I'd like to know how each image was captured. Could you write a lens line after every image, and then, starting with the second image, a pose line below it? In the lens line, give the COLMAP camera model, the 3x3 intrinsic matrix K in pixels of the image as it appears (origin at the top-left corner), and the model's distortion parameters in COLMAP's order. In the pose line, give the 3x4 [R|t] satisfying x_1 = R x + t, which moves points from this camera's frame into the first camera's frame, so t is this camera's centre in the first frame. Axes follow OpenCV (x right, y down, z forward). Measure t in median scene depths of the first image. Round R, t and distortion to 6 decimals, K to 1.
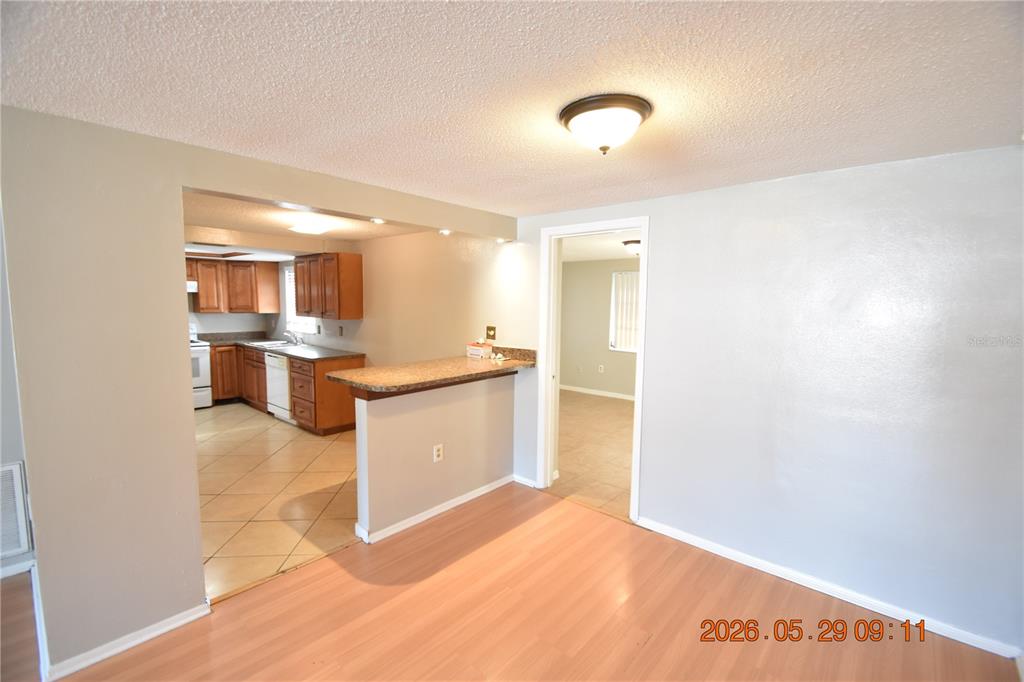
lens RADIAL K [[450.4, 0, 514.7], [0, 450.4, 342.8], [0, 0, 1]] dist [-0.004279, -0.002194]
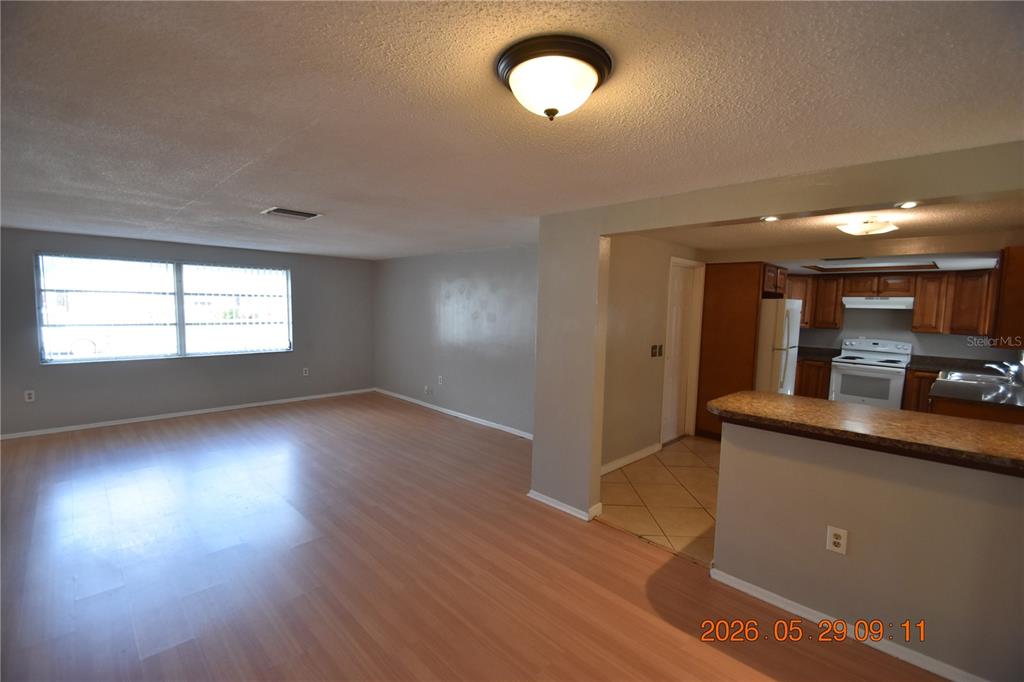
lens RADIAL K [[450.4, 0, 513.0], [0, 450.4, 347.5], [0, 0, 1]] dist [-0.004279, -0.002194]
pose [[-0.075128, 0.082152, -0.993784, 0.262608], [-0.118254, 0.988834, 0.090683, -0.022365], [0.990137, 0.124332, -0.064575, 0.272329]]
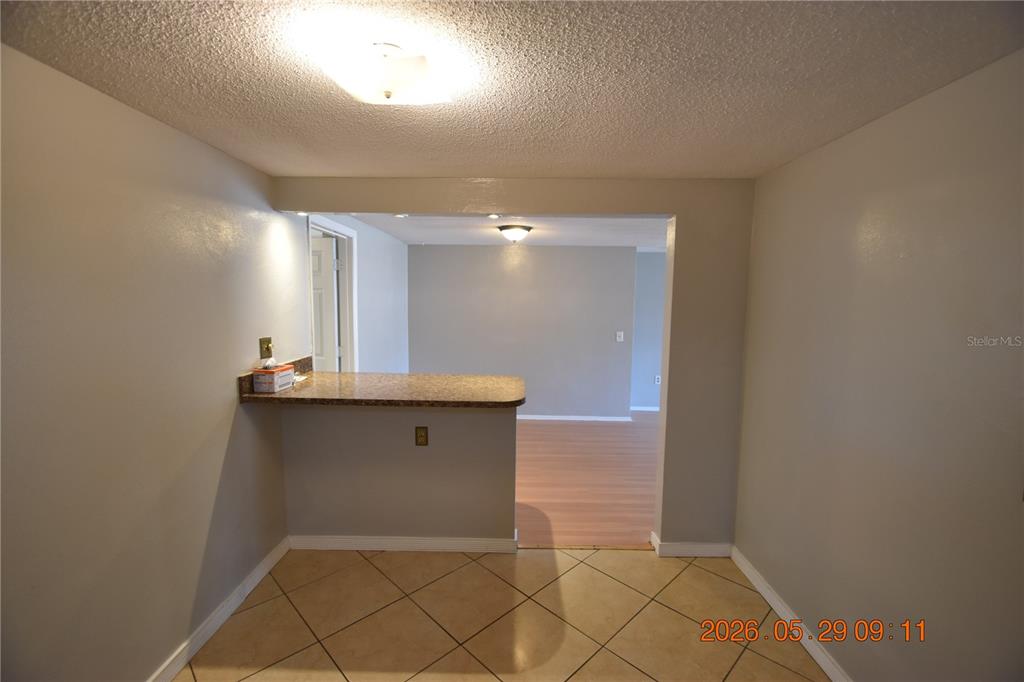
lens RADIAL K [[450.4, 0, 510.1], [0, 450.4, 341.0], [0, 0, 1]] dist [-0.004279, -0.002194]
pose [[-0.644469, -0.084603, 0.759936, -0.472752], [0.058513, 0.985489, 0.159336, -0.070339], [-0.762389, 0.147153, -0.630166, 0.713901]]
